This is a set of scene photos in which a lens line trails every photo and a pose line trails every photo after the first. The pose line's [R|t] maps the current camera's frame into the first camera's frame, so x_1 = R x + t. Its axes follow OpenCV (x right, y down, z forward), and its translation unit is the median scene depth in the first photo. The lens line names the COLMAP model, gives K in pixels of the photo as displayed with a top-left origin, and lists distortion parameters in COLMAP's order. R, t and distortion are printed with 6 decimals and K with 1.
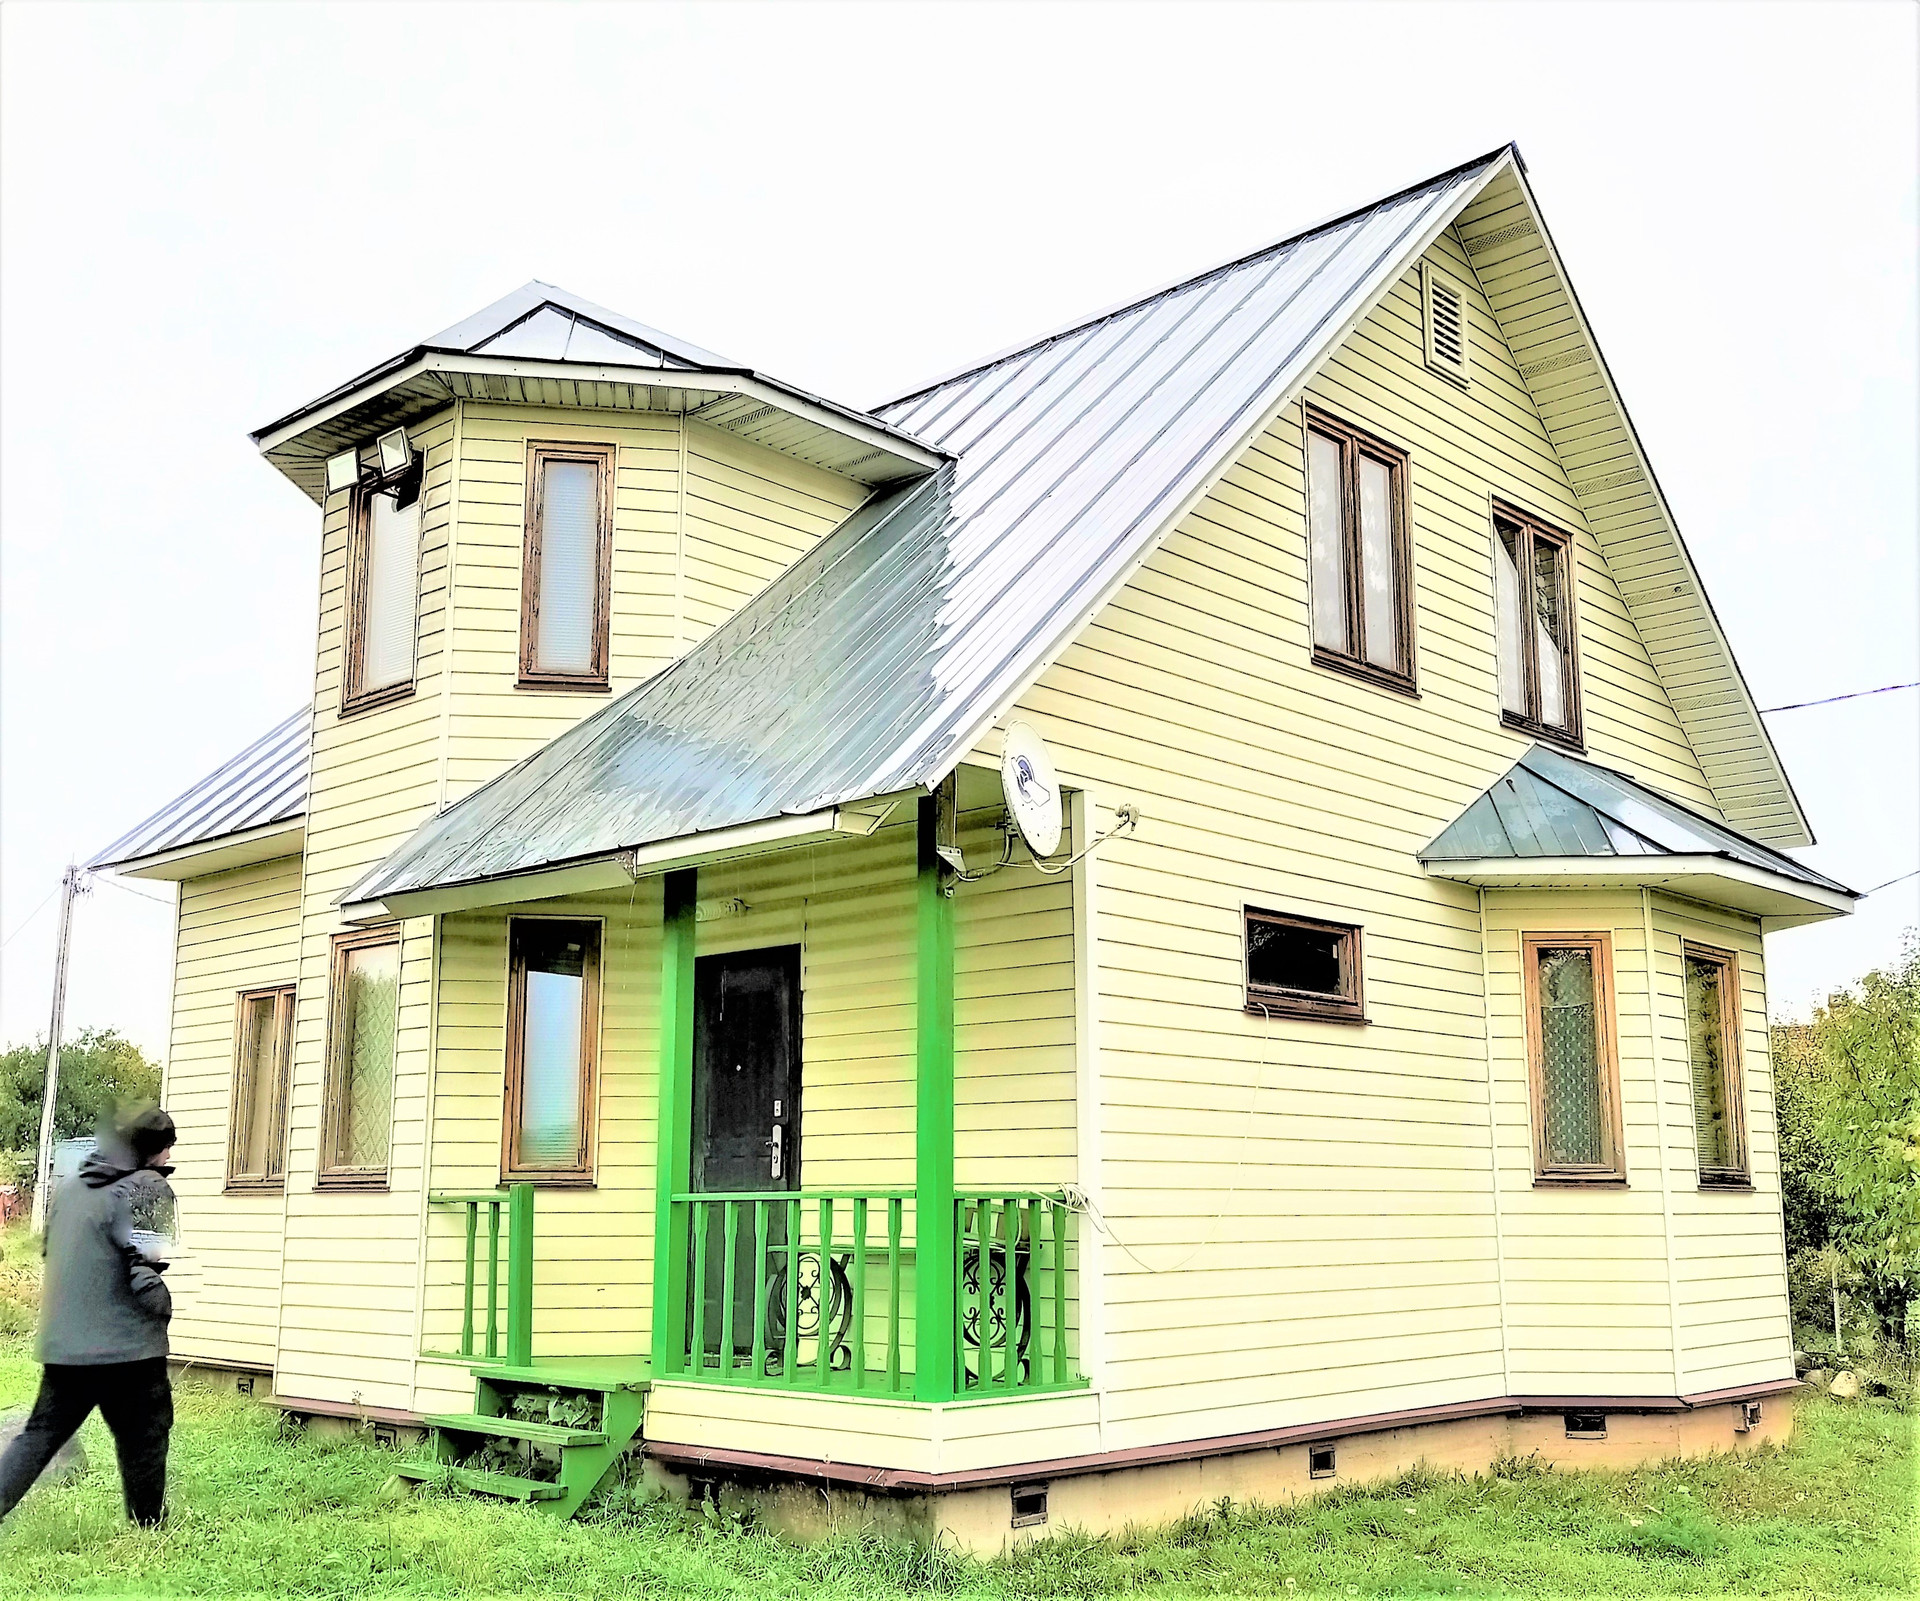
lens RADIAL K [[2004.6, 0, 944.1], [0, 2004.6, 836.7], [0, 0, 1]] dist [0.010546, 0.000000]
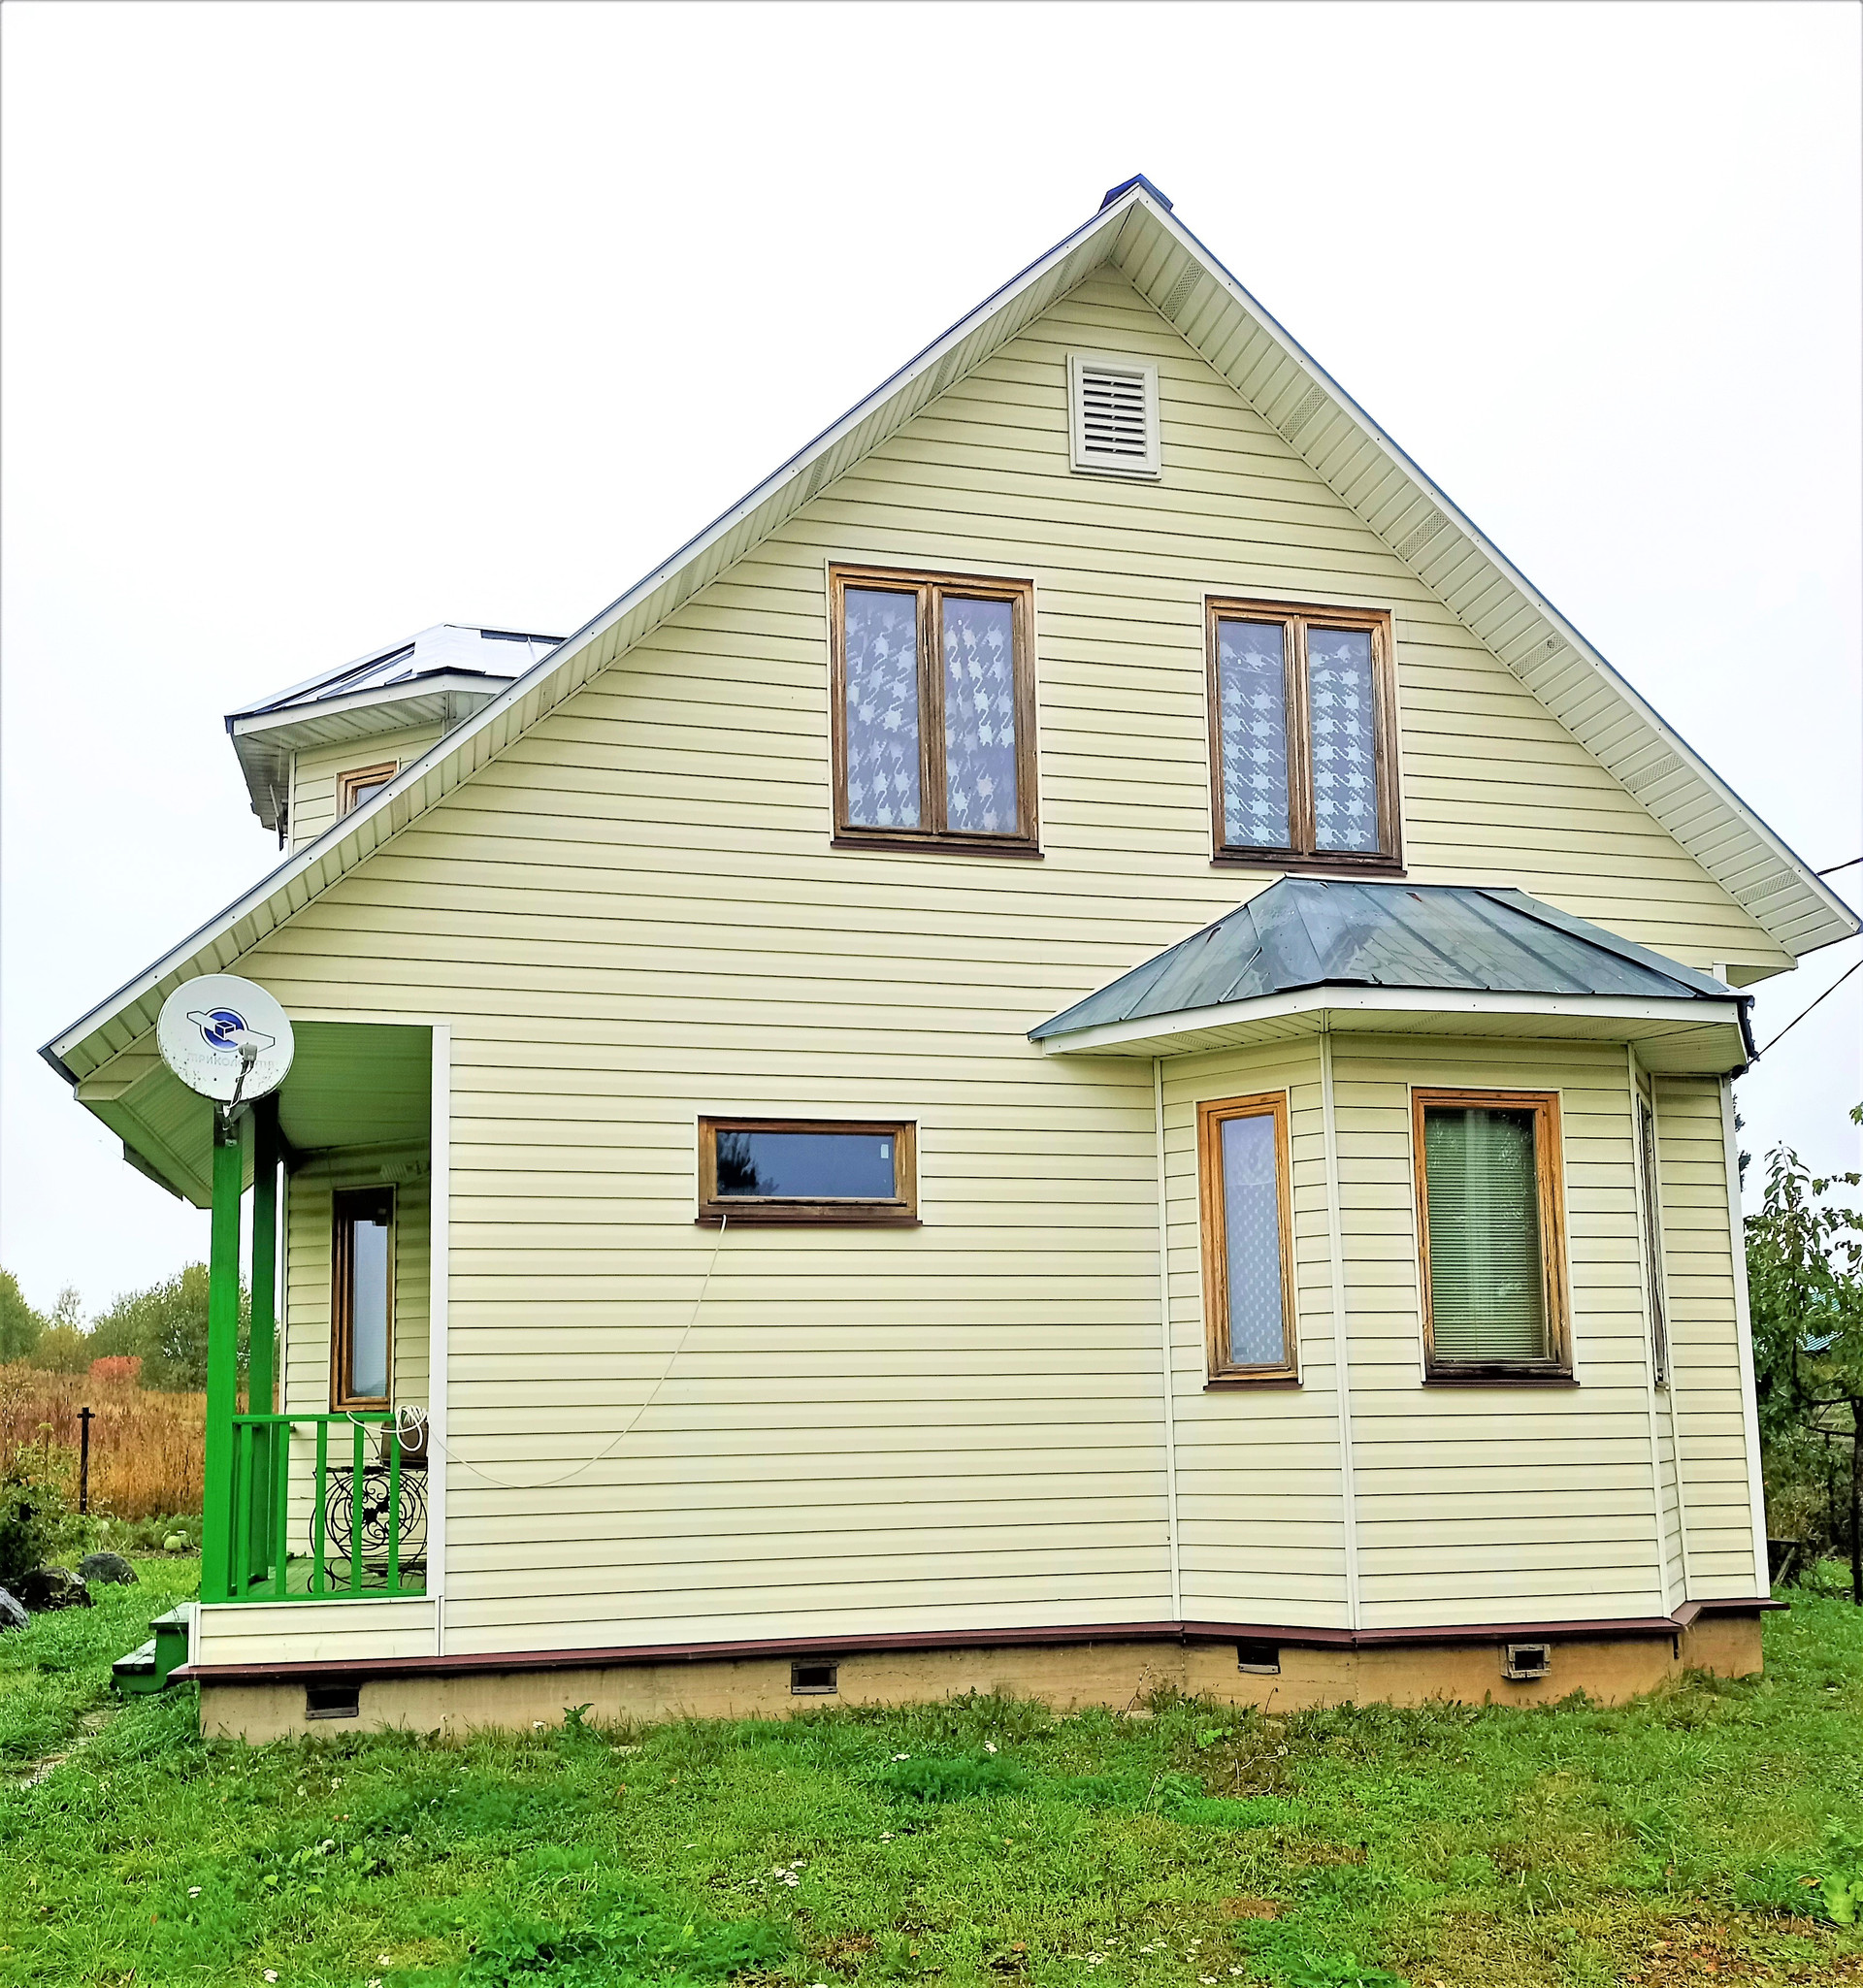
lens RADIAL K [[1796.5, 0, 942.5], [0, 1796.5, 1230.3], [0, 0, 1]] dist [0.042162, -0.038313]
pose [[0.832551, -0.068898, -0.549647, 0.647136], [0.116433, 0.991834, 0.052036, 0.051096], [0.541574, -0.107320, 0.833775, 0.289989]]
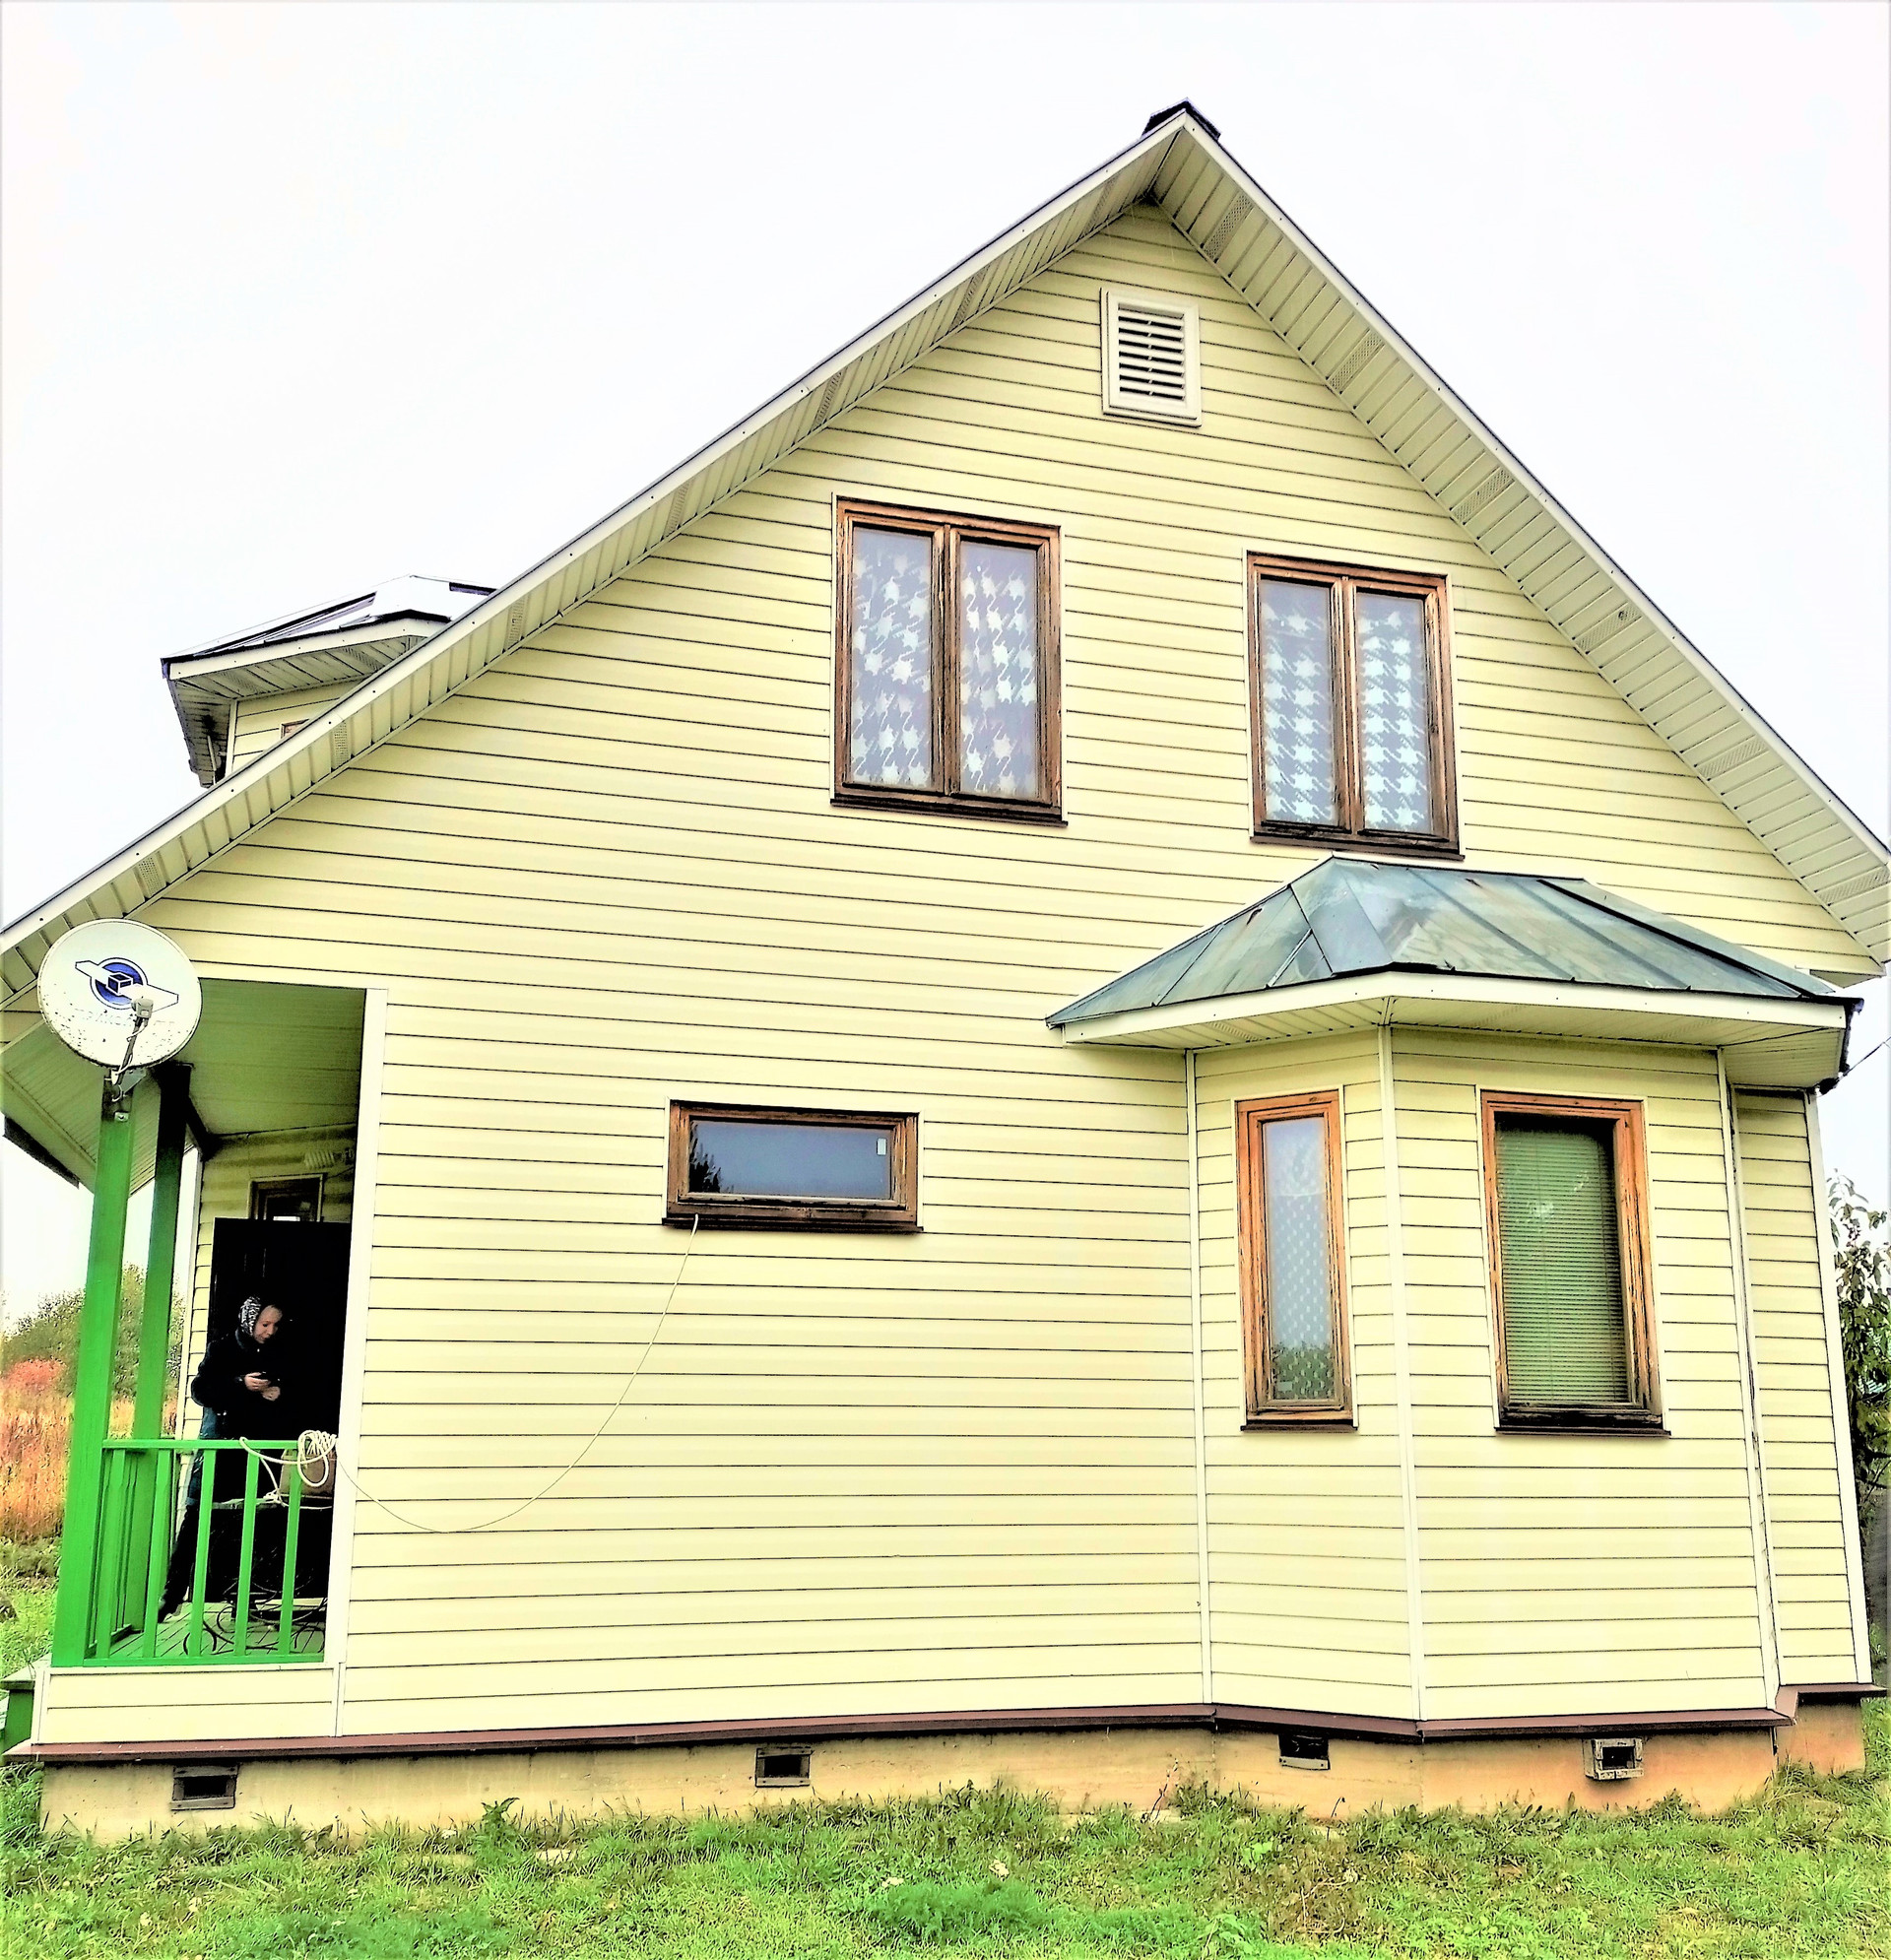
lens RADIAL K [[1817.6, 0, 959.1], [0, 1817.6, 1106.5], [0, 0, 1]] dist [0.023234, 0.000000]
pose [[0.850824, -0.089953, -0.517694, 0.581828], [0.091202, 0.995565, -0.023097, 0.058064], [0.517476, -0.027563, 0.855254, 0.357478]]
